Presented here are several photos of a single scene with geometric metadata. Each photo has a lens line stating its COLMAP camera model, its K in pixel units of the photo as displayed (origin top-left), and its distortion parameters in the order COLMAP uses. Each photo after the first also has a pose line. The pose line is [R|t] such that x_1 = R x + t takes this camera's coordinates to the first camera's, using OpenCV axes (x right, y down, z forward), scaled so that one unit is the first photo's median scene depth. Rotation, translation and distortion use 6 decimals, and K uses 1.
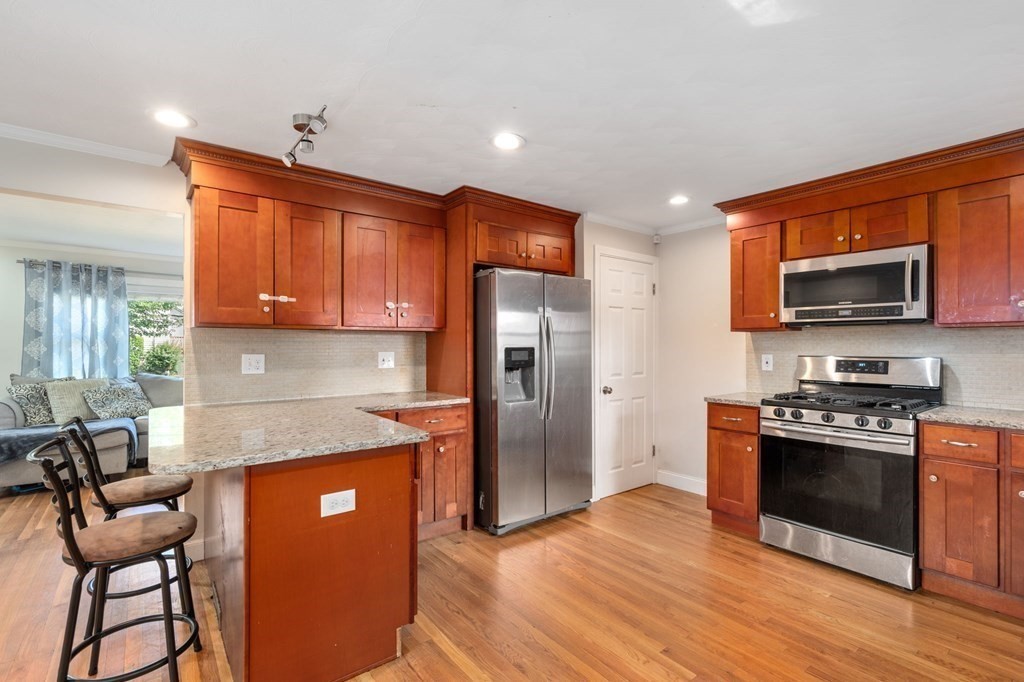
lens RADIAL K [[472.7, 0, 516.5], [0, 472.7, 343.5], [0, 0, 1]] dist [-0.006801, 0.003321]
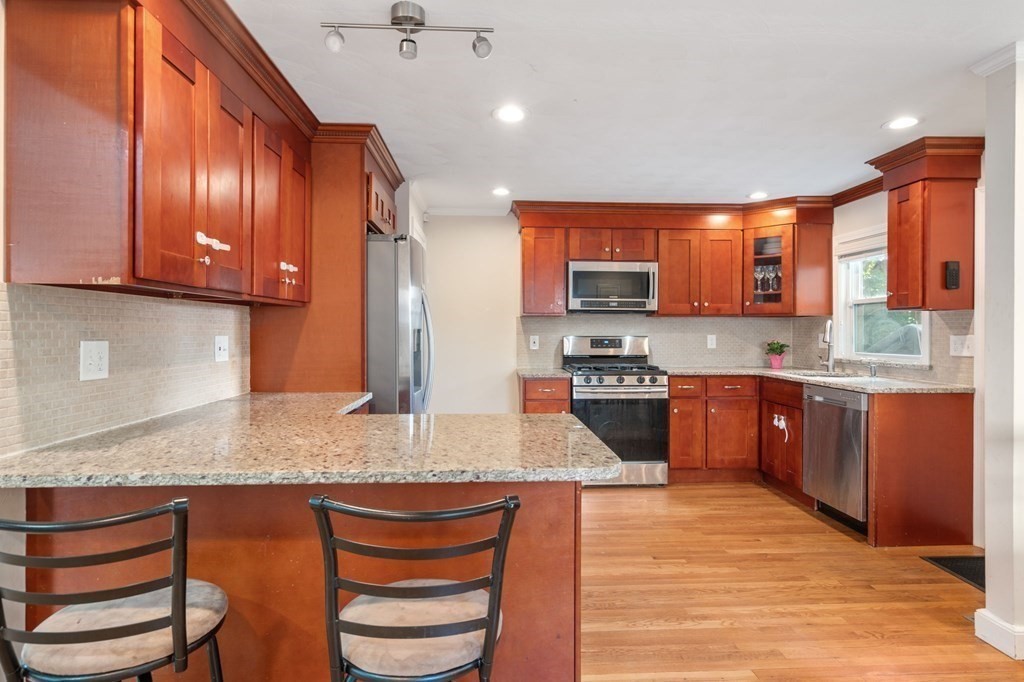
lens RADIAL K [[566.3, 0, 514.4], [0, 566.3, 333.5], [0, 0, 1]] dist [0.005800, 0.001651]
pose [[0.573869, -0.004322, 0.818936, -0.729360], [-0.003641, 0.999963, 0.007829, 0.007528], [-0.818939, -0.007474, 0.573832, 0.250017]]
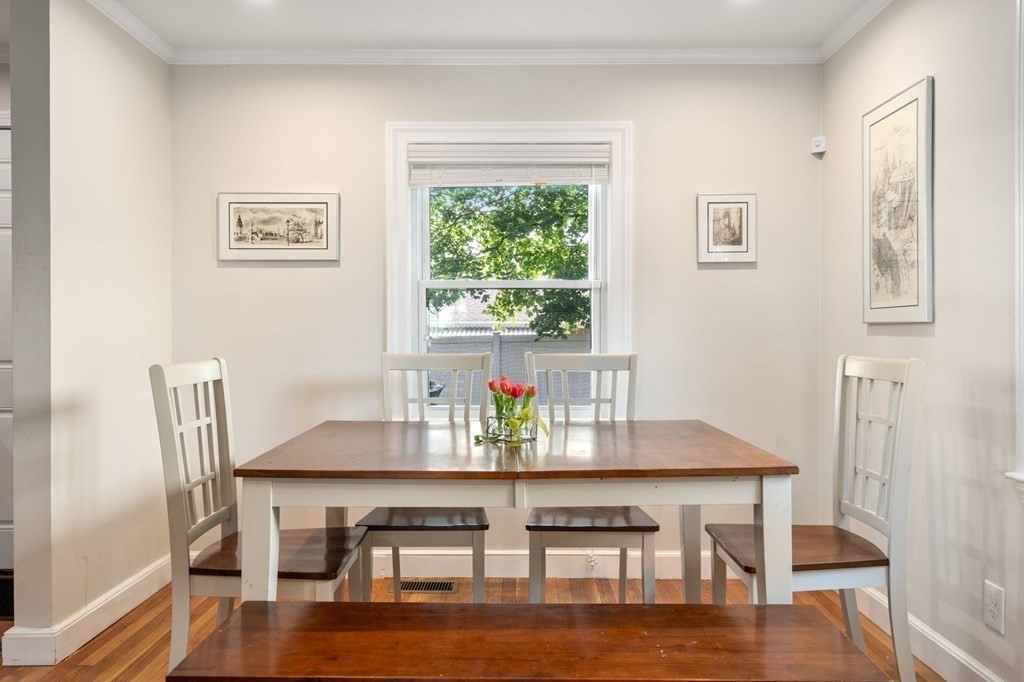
lens RADIAL K [[718.9, 0, 514.8], [0, 718.9, 333.2], [0, 0, 1]] dist [-0.000338, 0.002478]
pose [[-0.785242, -0.002133, 0.619186, -0.664427], [-0.002439, 0.999997, 0.000352, 0.054477], [-0.619184, -0.001234, -0.785245, 0.435693]]
